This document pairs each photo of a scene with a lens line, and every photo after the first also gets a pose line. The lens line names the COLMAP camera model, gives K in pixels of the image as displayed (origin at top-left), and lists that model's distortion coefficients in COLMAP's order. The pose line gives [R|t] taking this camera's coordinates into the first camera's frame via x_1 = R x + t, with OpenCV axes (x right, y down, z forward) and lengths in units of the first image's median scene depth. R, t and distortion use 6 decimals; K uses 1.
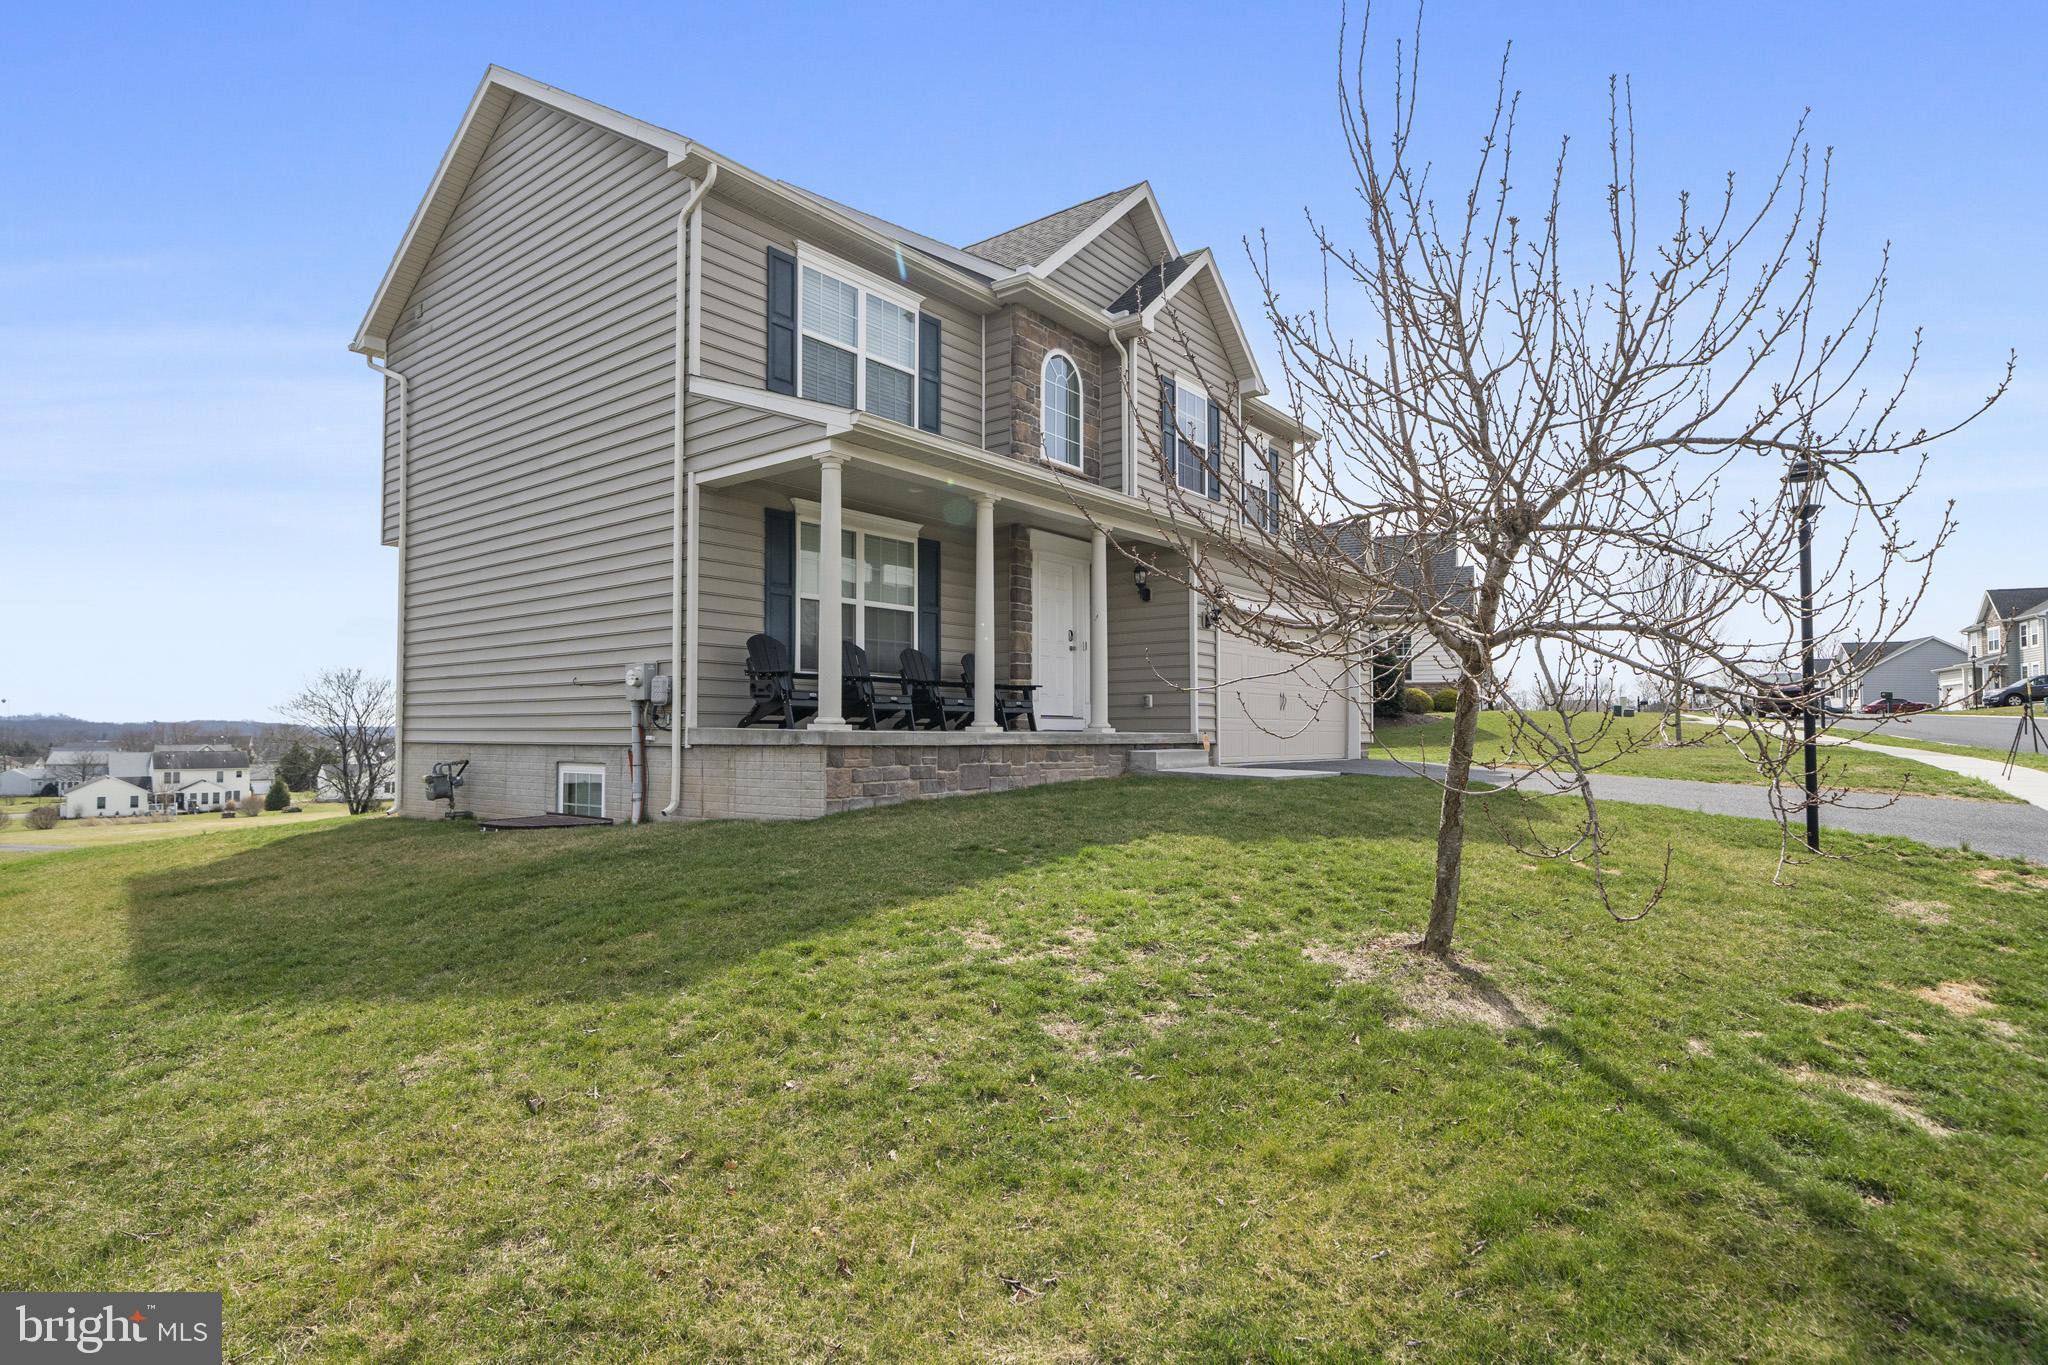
lens RADIAL K [[1068.1, 0, 1003.0], [0, 1068.1, 679.2], [0, 0, 1]] dist [0.002235, 0.000422]
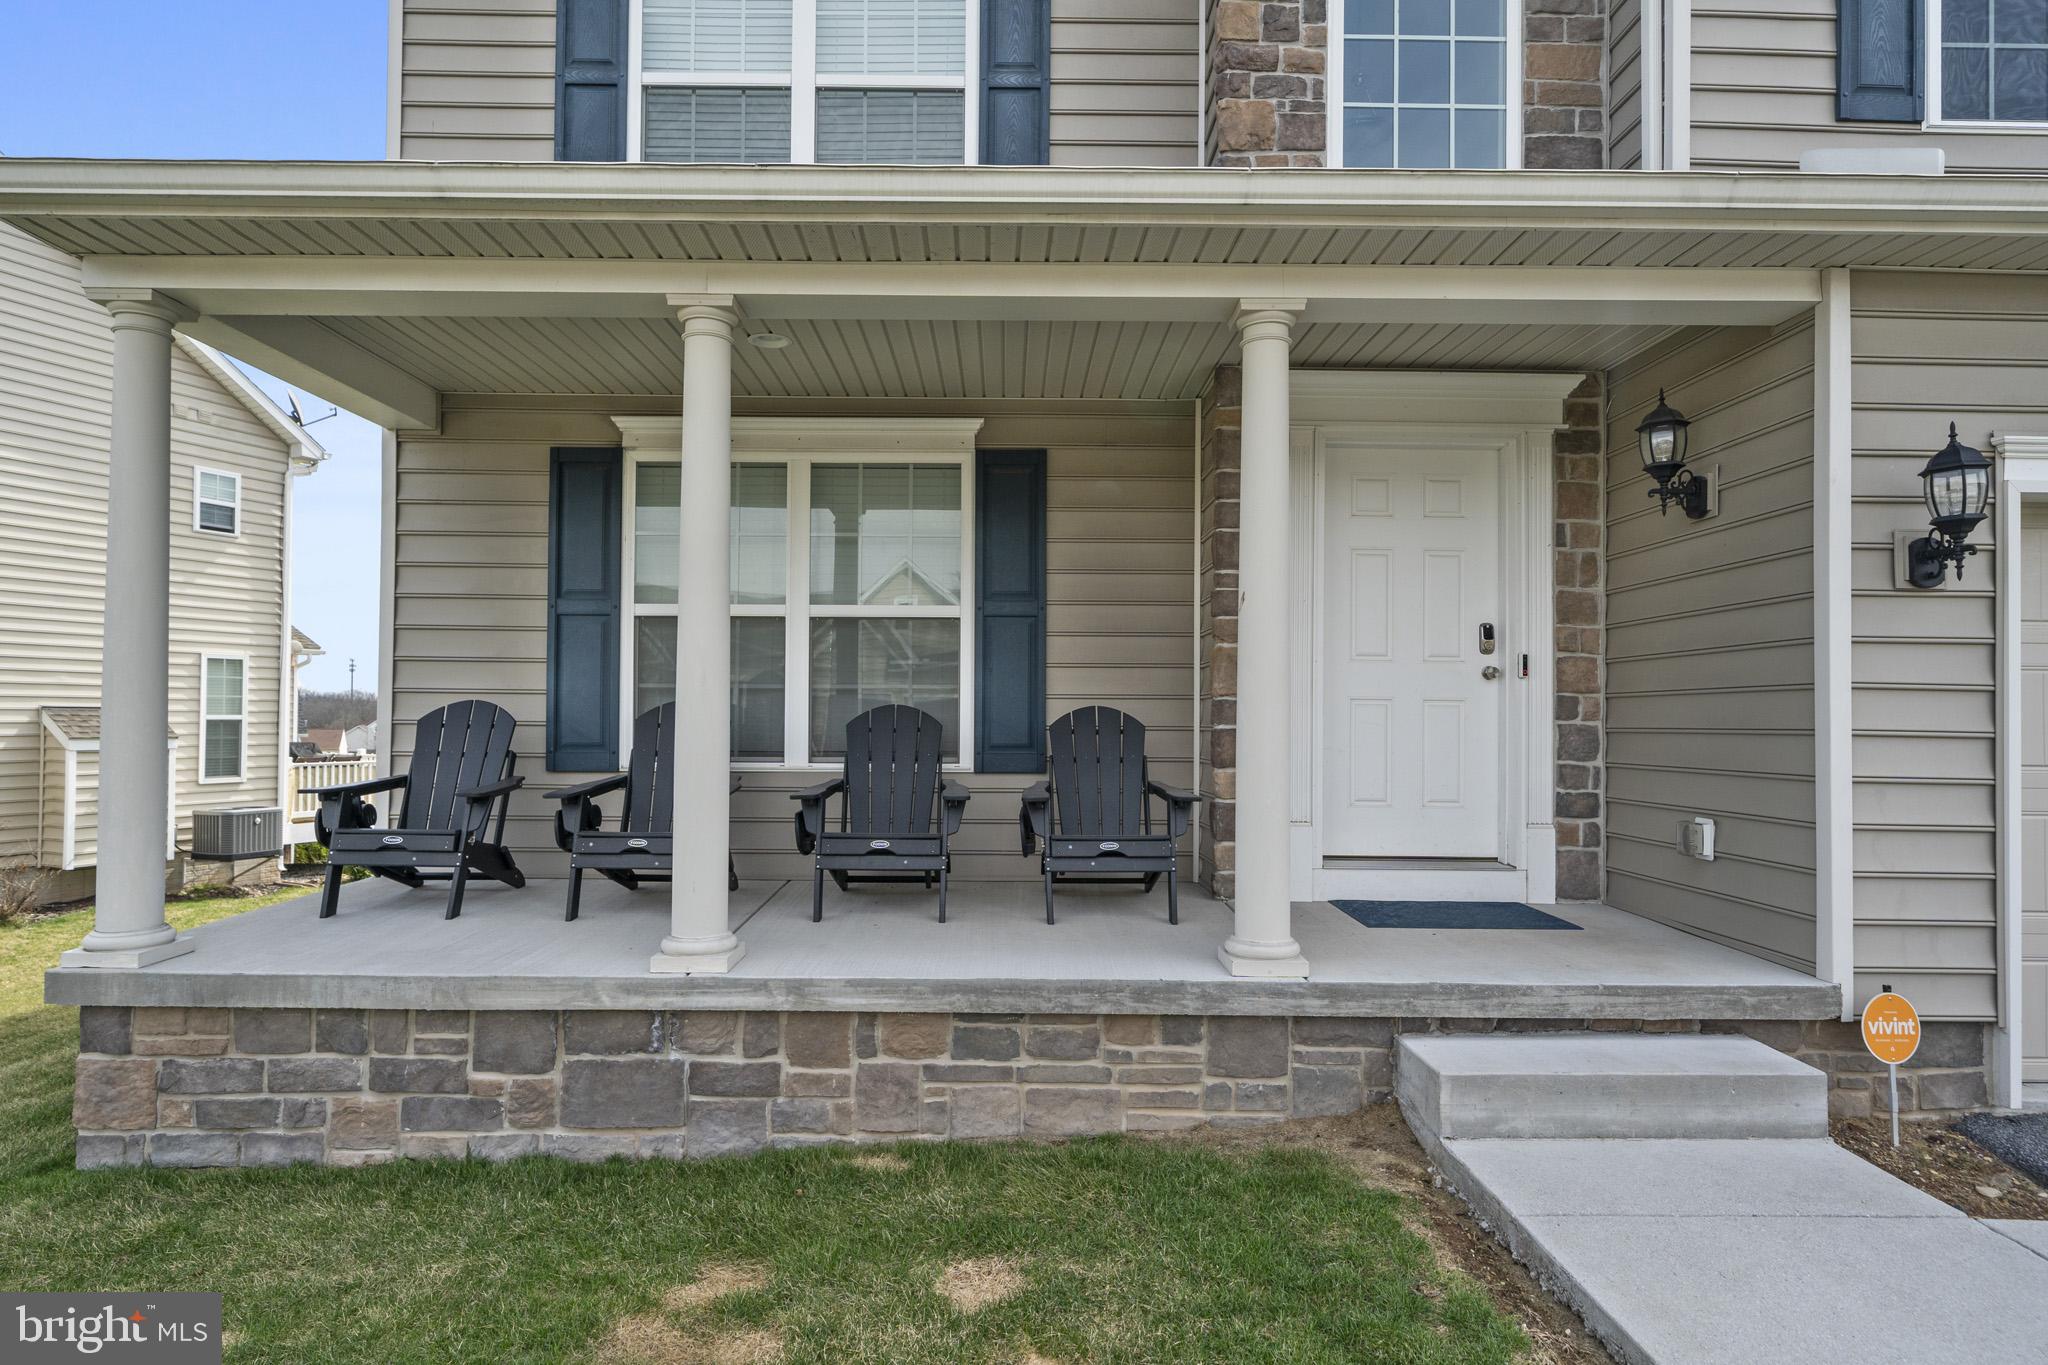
lens RADIAL K [[1132.2, 0, 1024.6], [0, 1132.2, 683.5], [0, 0, 1]] dist [-0.001791, 0.000881]
pose [[0.642516, -0.022731, -0.765935, 0.291363], [0.033345, 0.999442, -0.001689, -0.033940], [0.765547, -0.024454, 0.642916, 0.711649]]
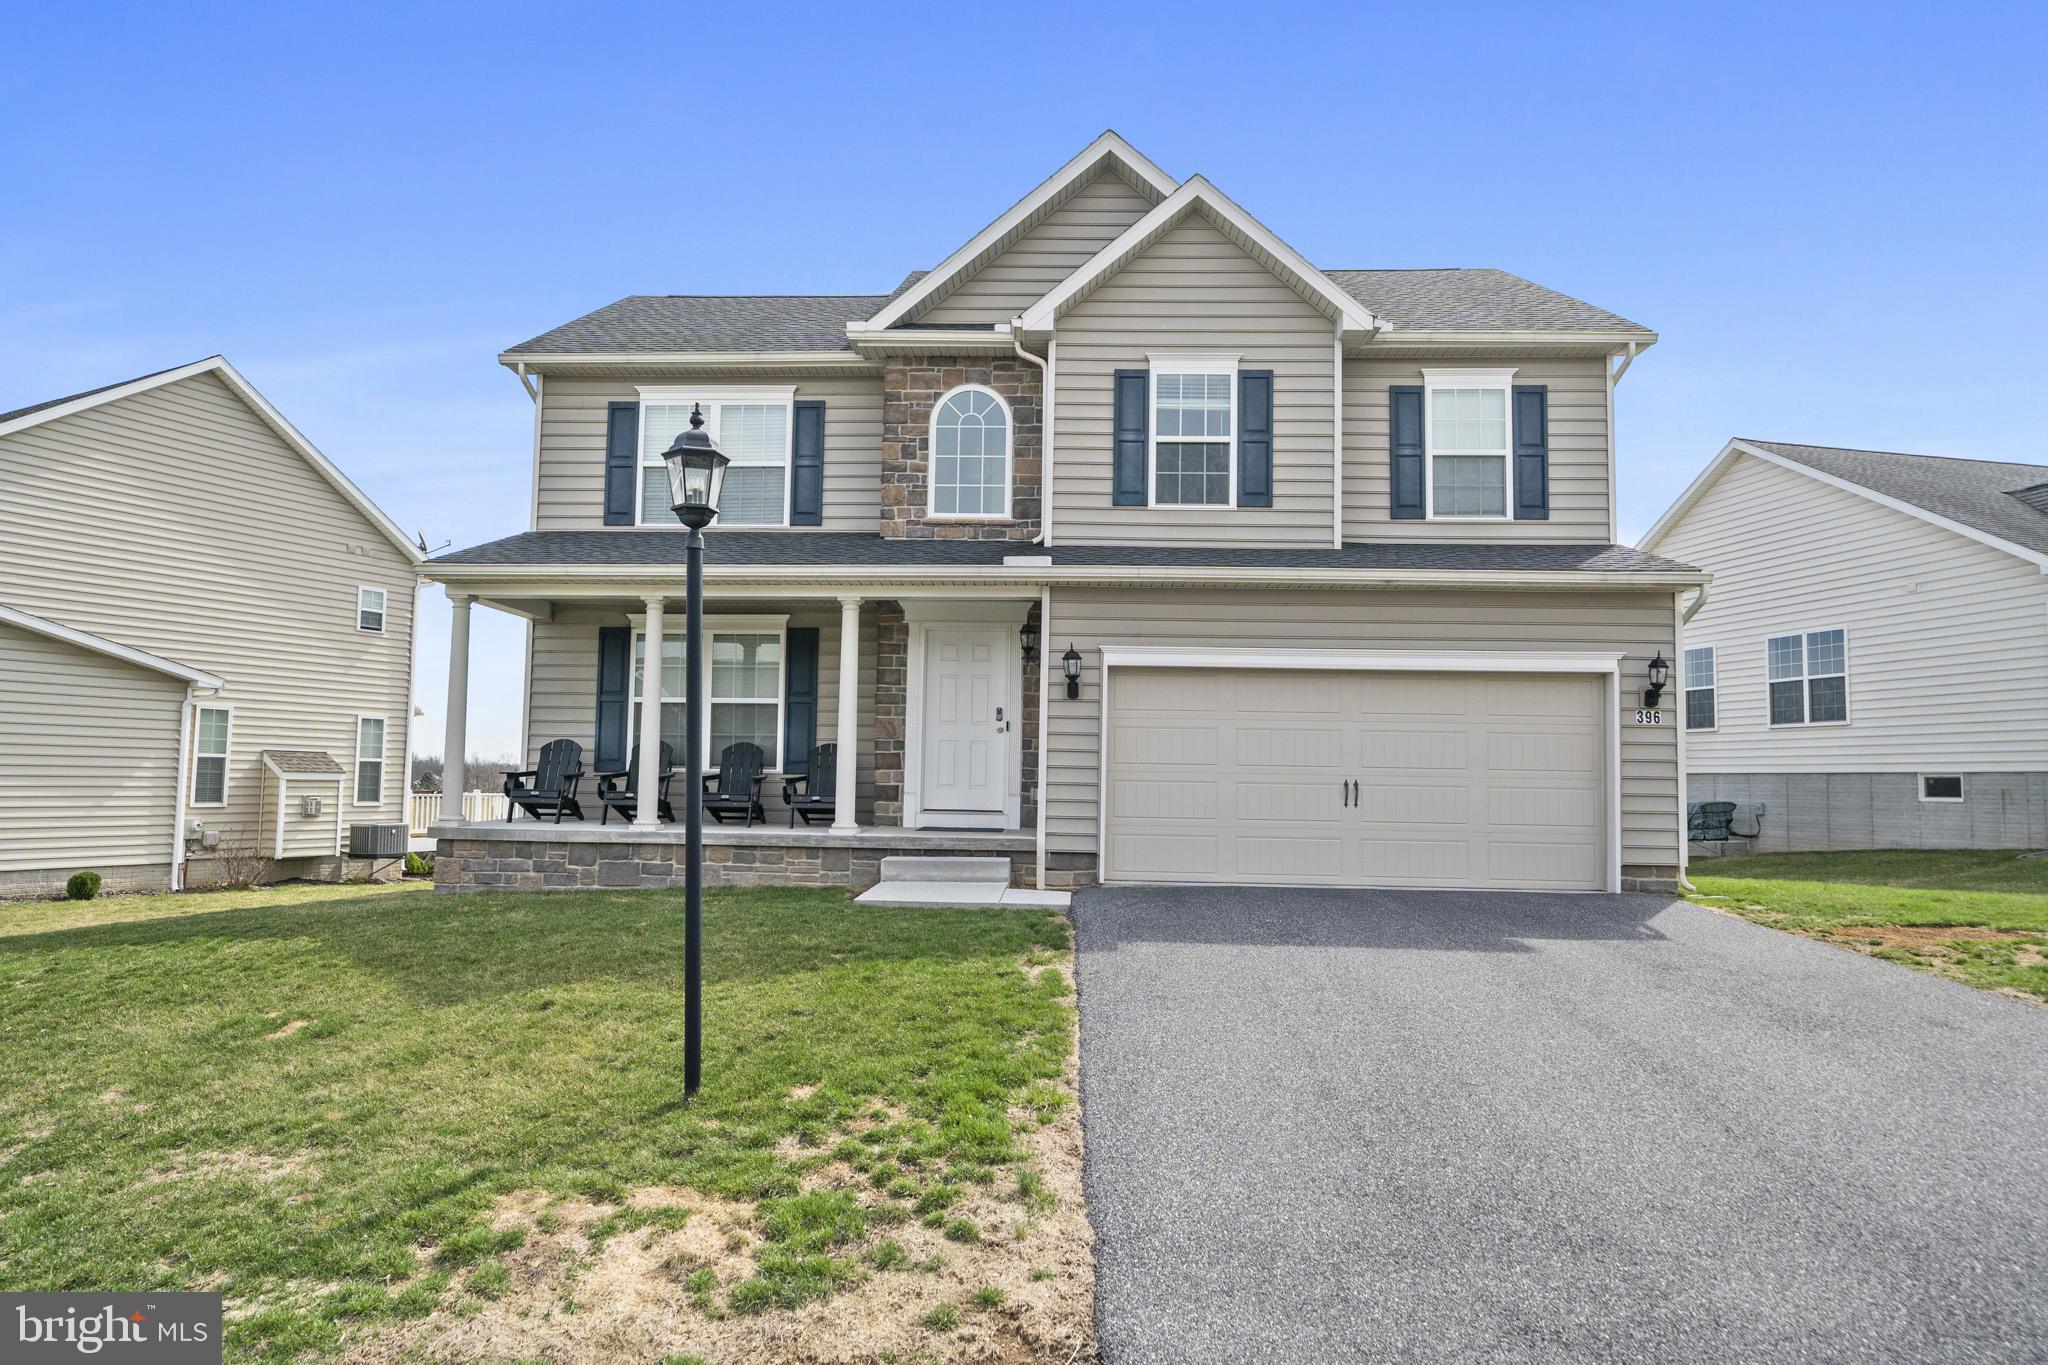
lens RADIAL K [[1188.8, 0, 1010.4], [0, 1188.8, 681.1], [0, 0, 1]] dist [-0.004982, -0.001683]
pose [[0.597084, -0.063187, -0.799686, 0.923289], [0.026766, 0.997907, -0.058865, -0.013164], [0.801732, 0.013743, 0.597525, 0.510004]]
